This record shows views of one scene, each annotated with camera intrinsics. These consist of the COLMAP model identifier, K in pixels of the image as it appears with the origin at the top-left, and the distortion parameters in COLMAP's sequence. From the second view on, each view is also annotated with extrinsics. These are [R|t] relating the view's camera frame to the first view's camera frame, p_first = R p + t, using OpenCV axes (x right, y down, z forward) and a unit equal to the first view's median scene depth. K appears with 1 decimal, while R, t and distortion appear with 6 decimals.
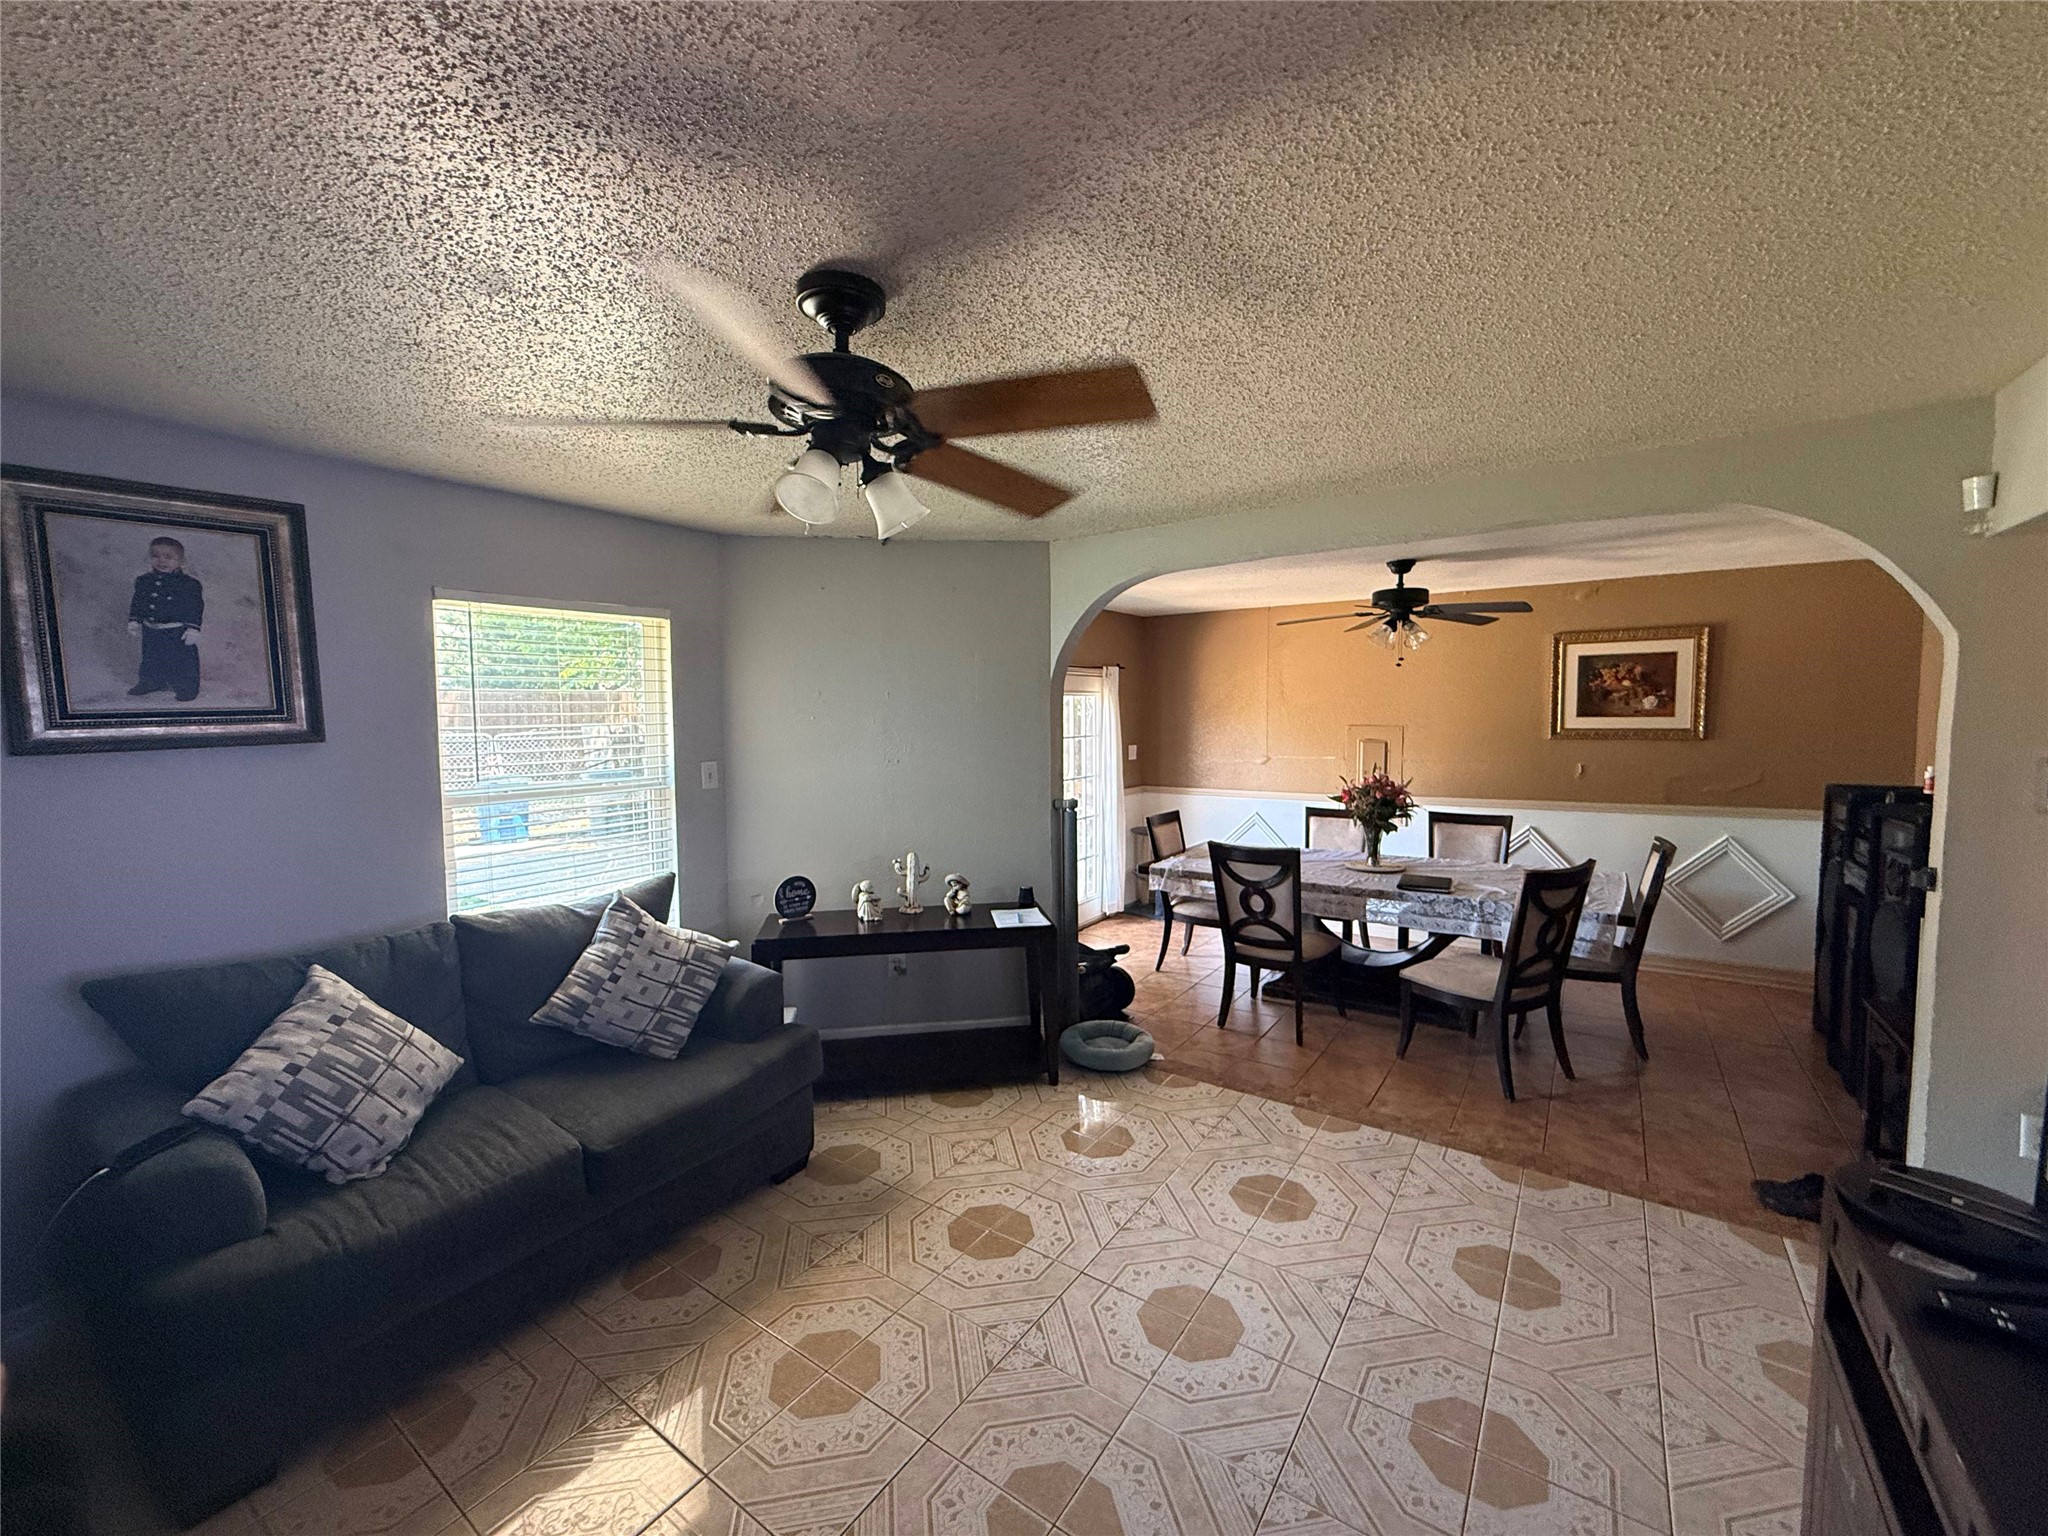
lens RADIAL K [[817.8, 0, 1020.1], [0, 817.8, 764.6], [0, 0, 1]] dist [0.000227, -0.000277]
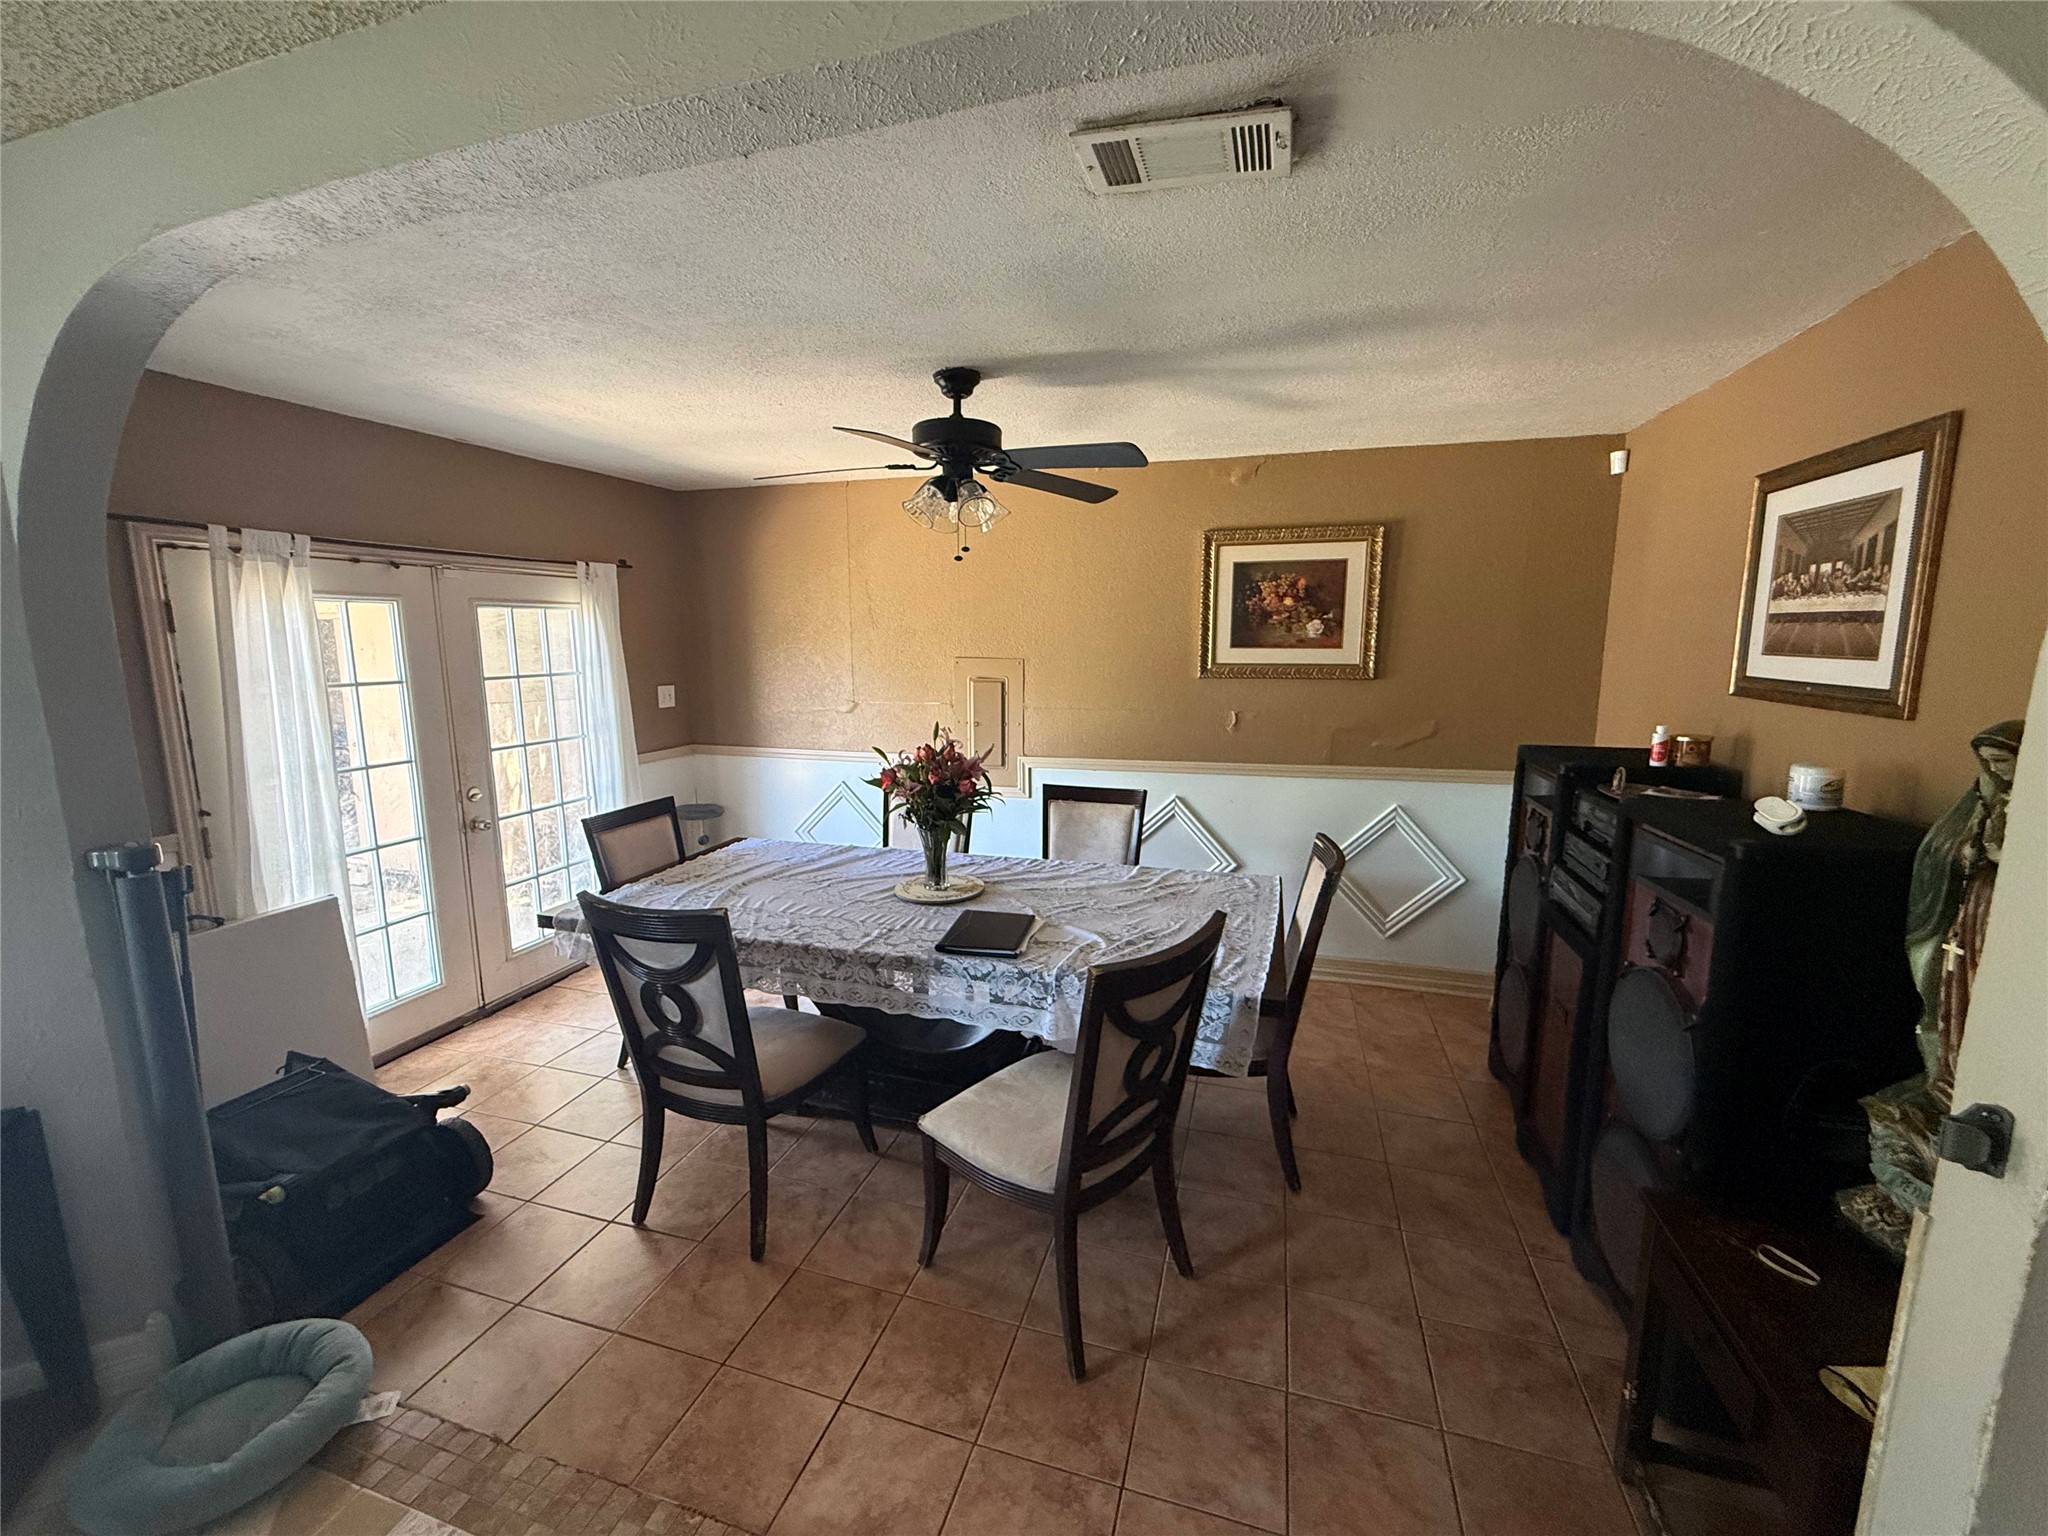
lens RADIAL K [[817.8, 0, 1023.3], [0, 817.8, 765.2], [0, 0, 1]] dist [0.000227, -0.000277]
pose [[0.950317, -0.040285, 0.308666, 0.303207], [0.012347, 0.995688, 0.091936, -0.025243], [-0.311039, -0.083557, 0.946717, 0.393388]]
